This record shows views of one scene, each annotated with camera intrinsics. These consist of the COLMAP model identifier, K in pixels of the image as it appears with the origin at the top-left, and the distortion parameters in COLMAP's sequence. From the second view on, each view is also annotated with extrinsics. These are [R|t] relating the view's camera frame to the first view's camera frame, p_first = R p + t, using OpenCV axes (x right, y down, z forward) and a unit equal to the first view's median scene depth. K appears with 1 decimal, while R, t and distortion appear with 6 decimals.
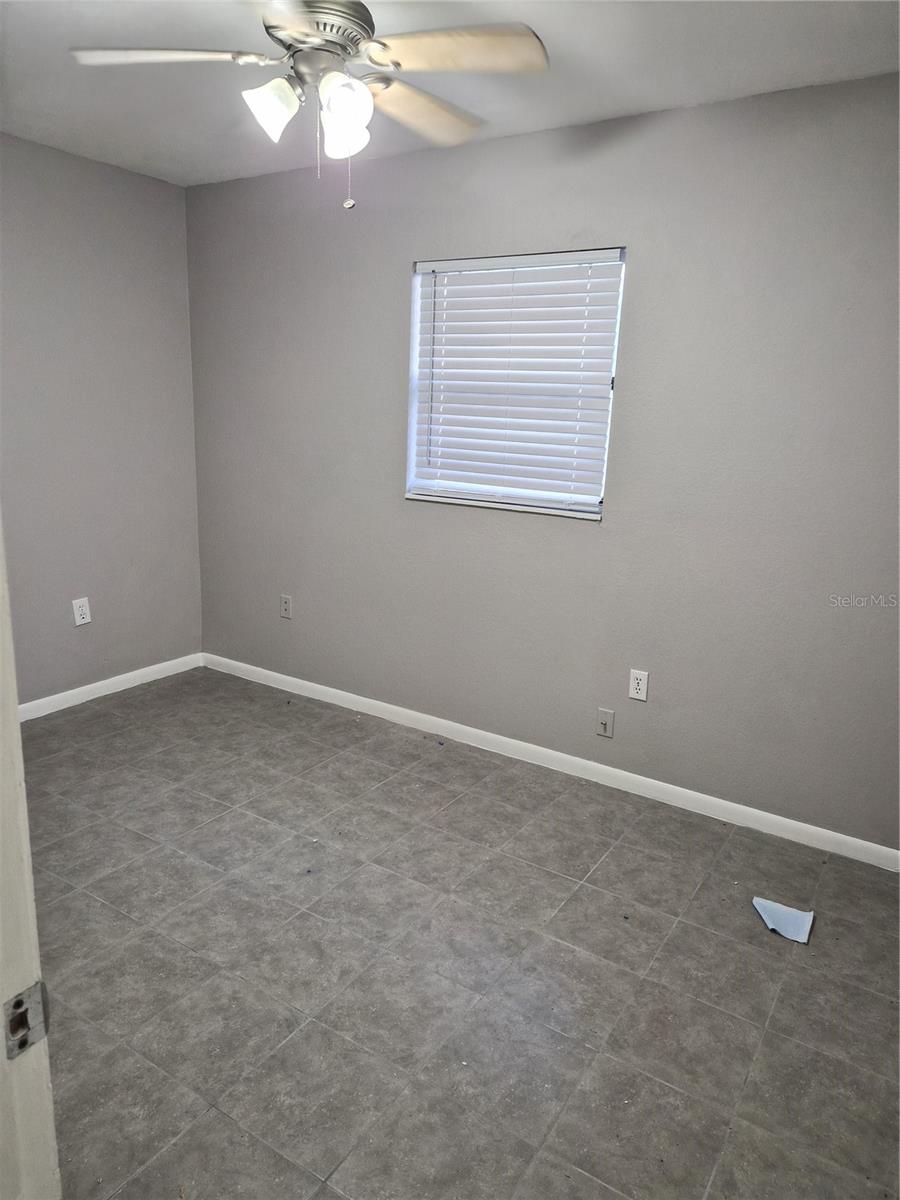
lens RADIAL K [[797.2, 0, 452.1], [0, 797.2, 596.8], [0, 0, 1]] dist [0.056169, -0.040977]
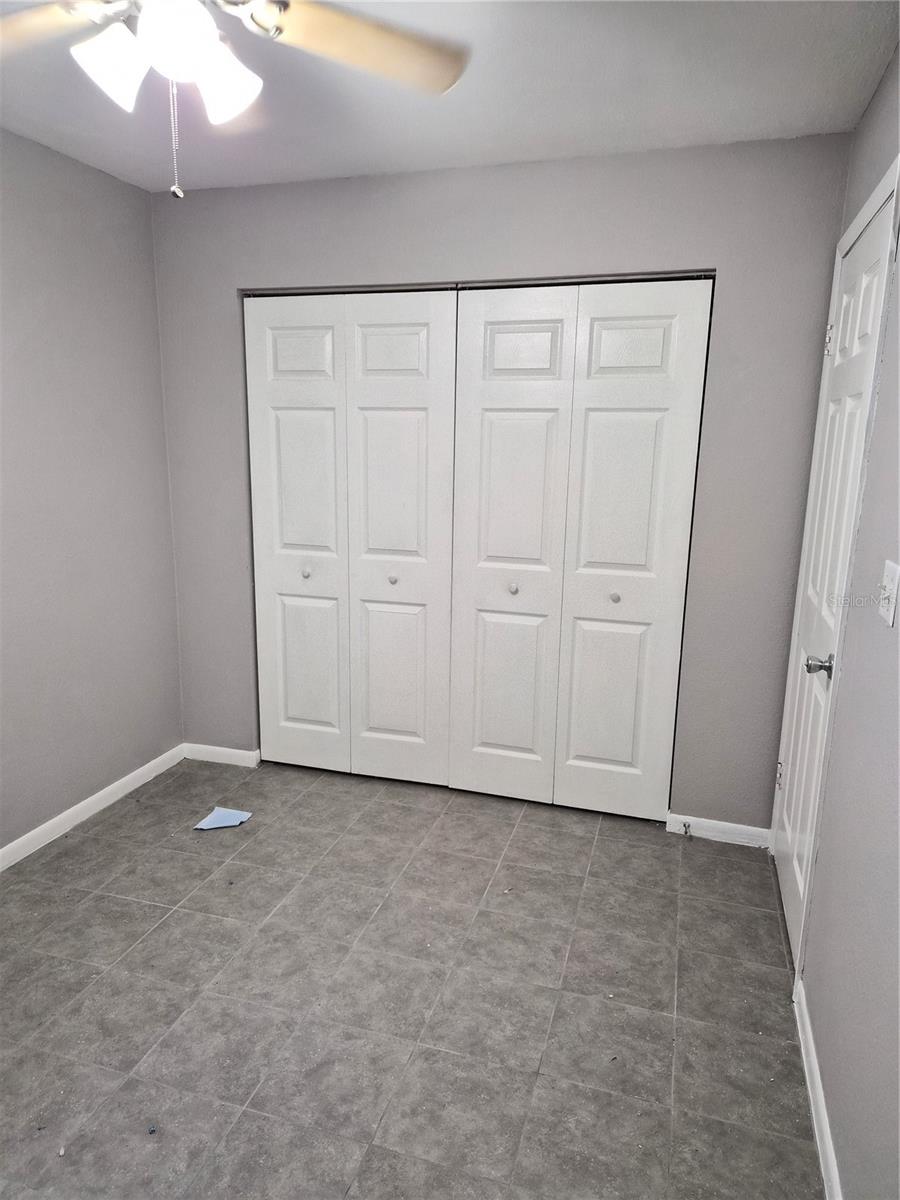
lens RADIAL K [[797.2, 0, 441.7], [0, 797.2, 603.9], [0, 0, 1]] dist [0.056169, -0.040977]
pose [[-0.250543, -0.238125, 0.938363, -0.962827], [0.208559, 0.933242, 0.292511, -0.274443], [-0.945374, 0.268990, -0.184154, 0.966418]]
